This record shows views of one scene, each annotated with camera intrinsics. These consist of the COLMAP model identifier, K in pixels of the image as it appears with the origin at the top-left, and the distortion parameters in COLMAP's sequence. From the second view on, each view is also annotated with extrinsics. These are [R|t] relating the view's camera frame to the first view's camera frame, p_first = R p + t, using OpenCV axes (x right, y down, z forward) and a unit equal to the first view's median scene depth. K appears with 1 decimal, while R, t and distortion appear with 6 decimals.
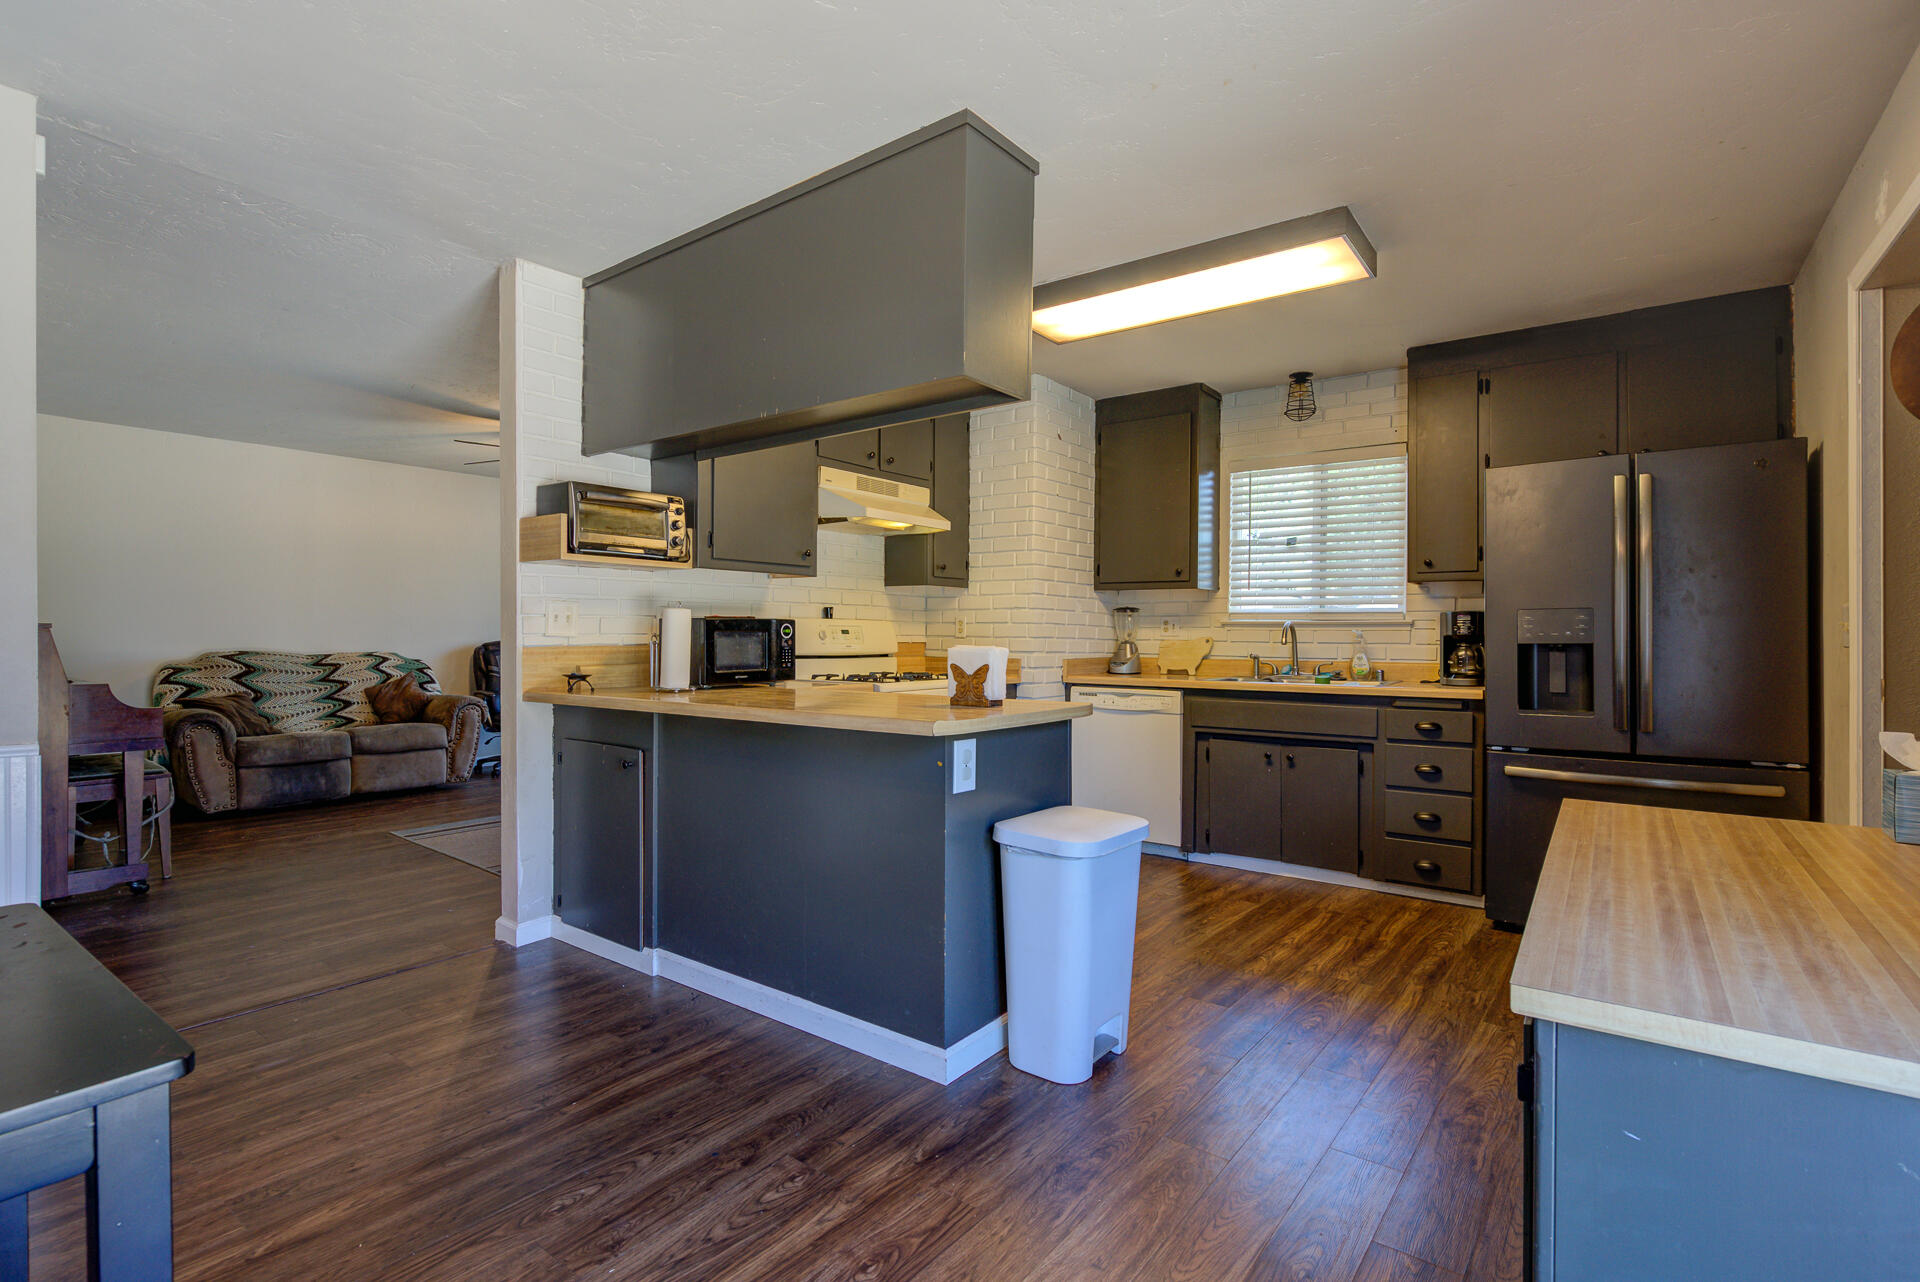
lens RADIAL K [[906.6, 0, 937.8], [0, 906.6, 639.4], [0, 0, 1]] dist [-0.000002, -0.000046]
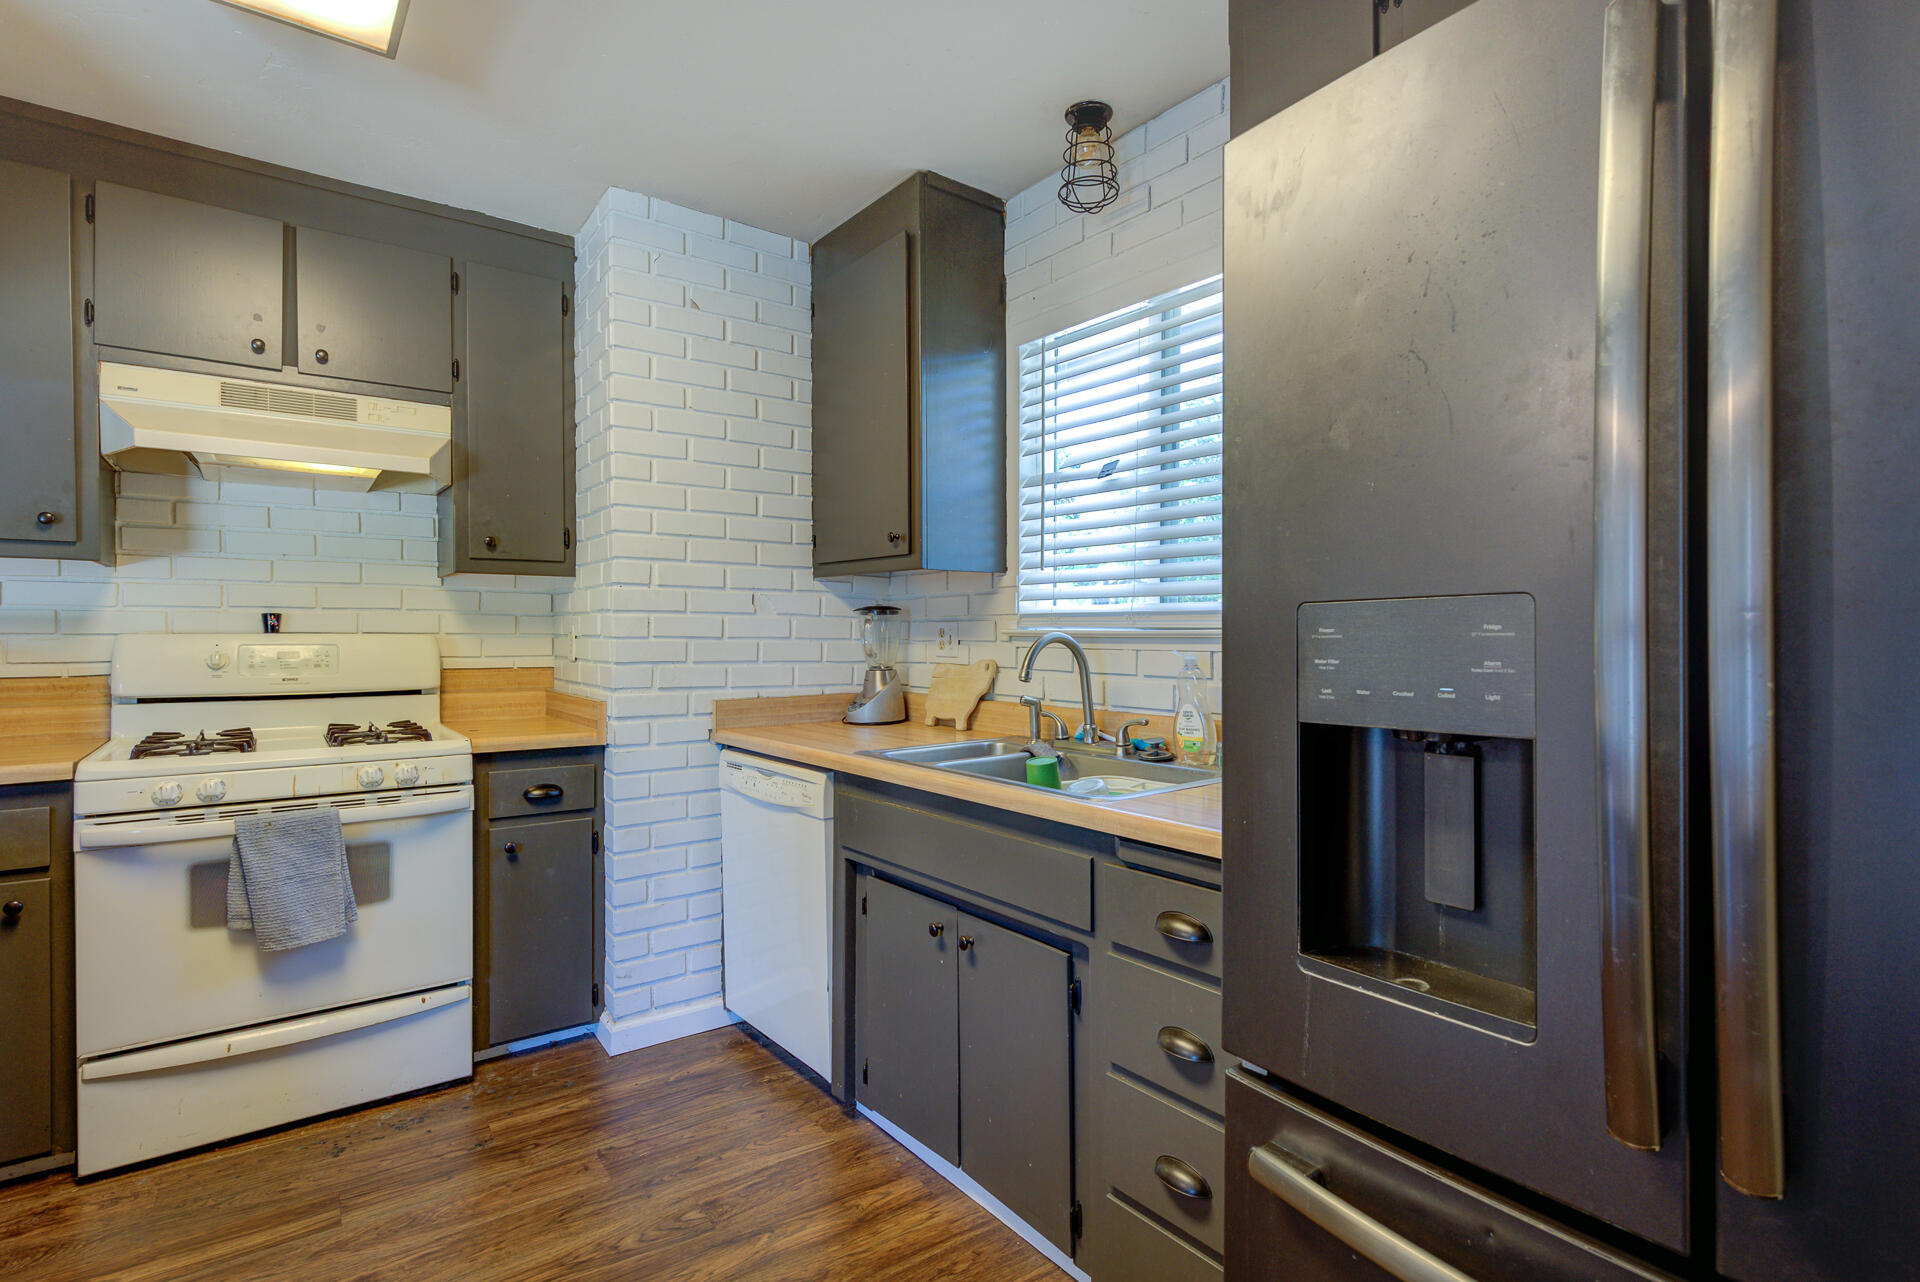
lens RADIAL K [[913.1, 0, 960.0], [0, 913.1, 641.0], [0, 0, 1]] dist [-0.000128, -0.001098]
pose [[0.962842, -0.002449, -0.270055, 0.463018], [0.003159, 0.999993, 0.002192, -0.016239], [0.270048, -0.002963, 0.962842, 0.520260]]
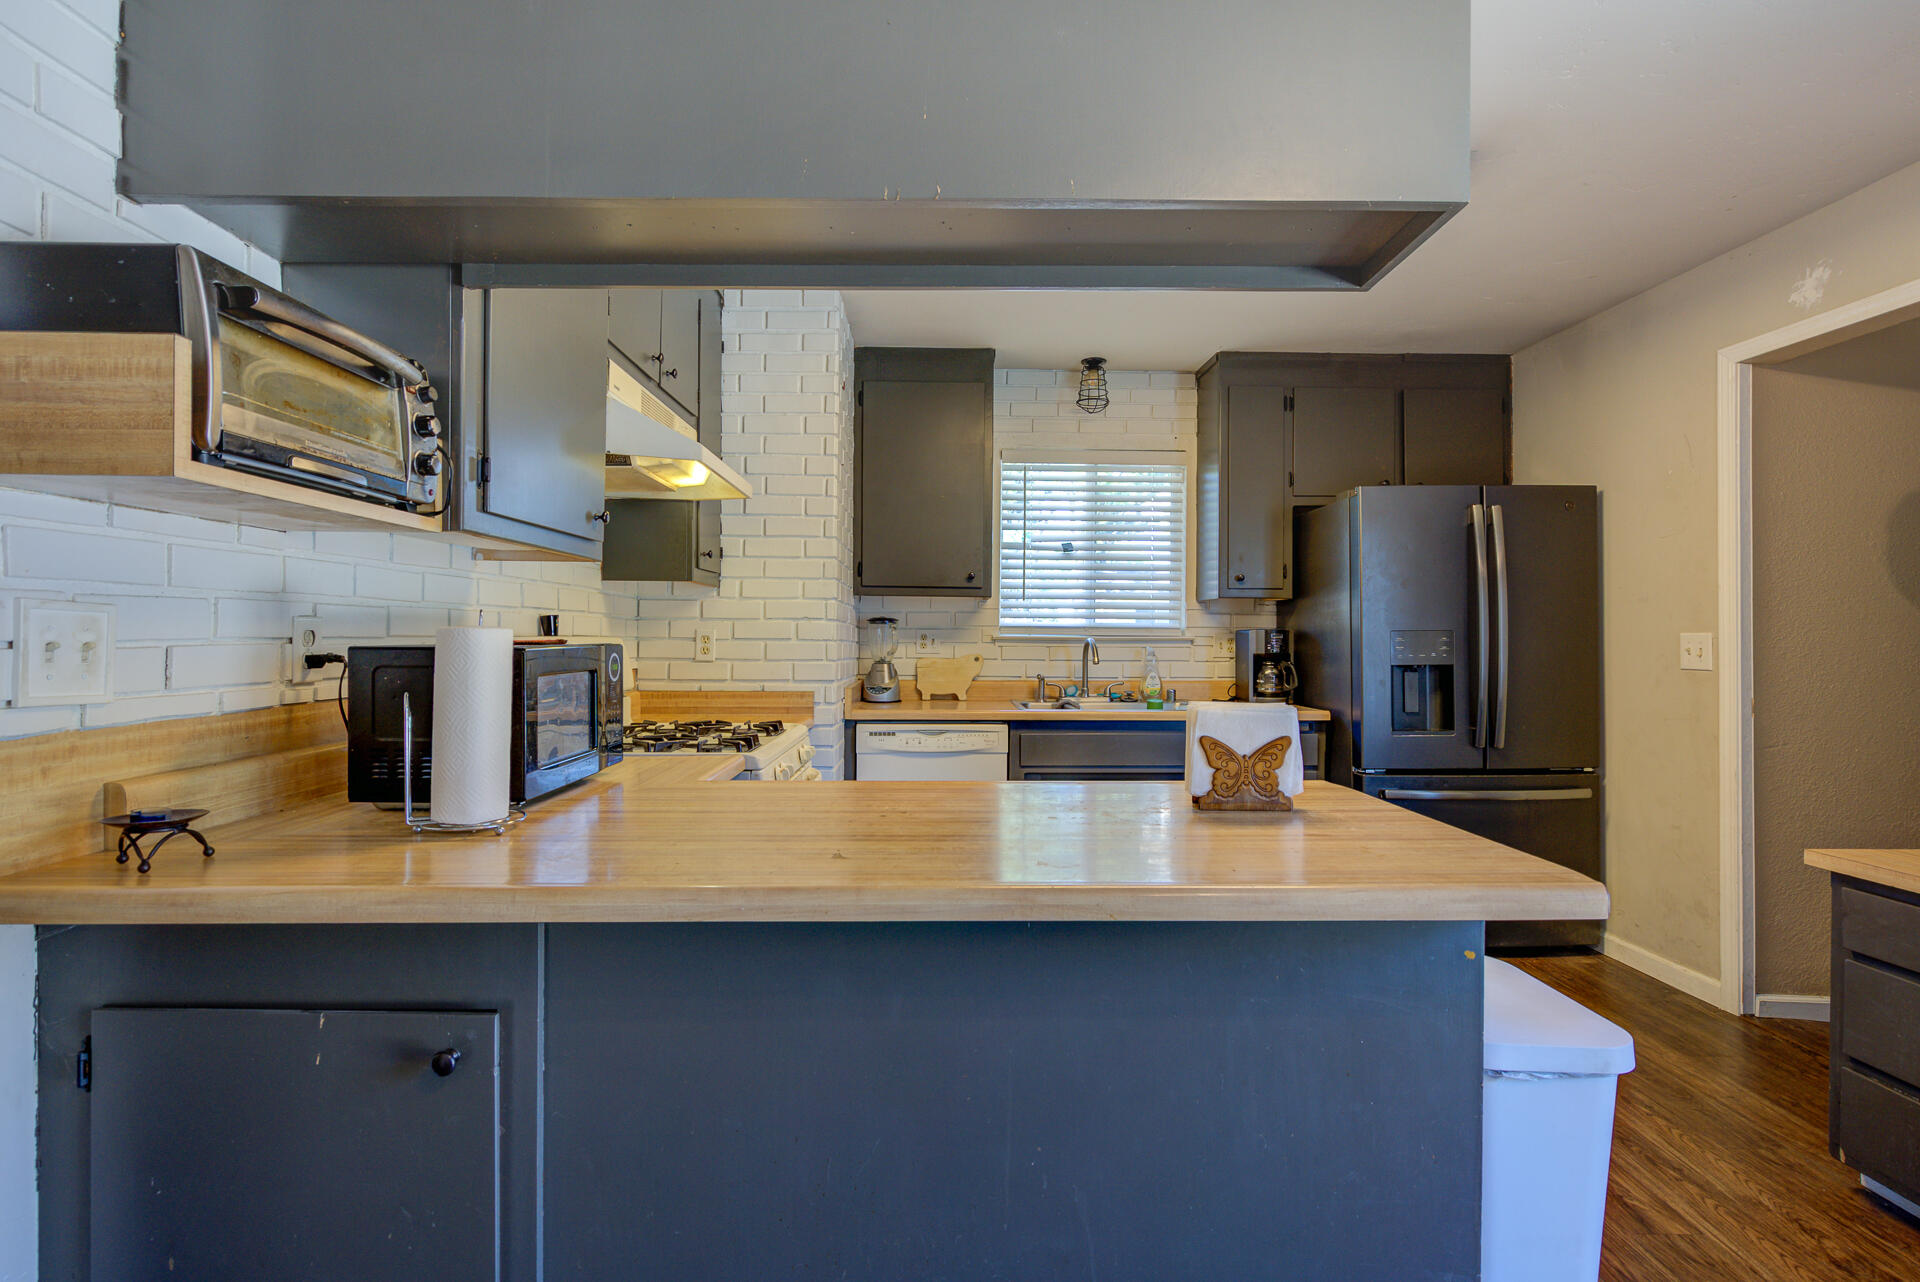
lens RADIAL K [[913.1, 0, 960.0], [0, 913.1, 641.0], [0, 0, 1]] dist [-0.000128, -0.001098]
pose [[0.785783, -0.004418, 0.618486, -0.258634], [0.002882, 0.999990, 0.003481, -0.019678], [-0.618495, -0.000953, 0.785788, 0.373731]]
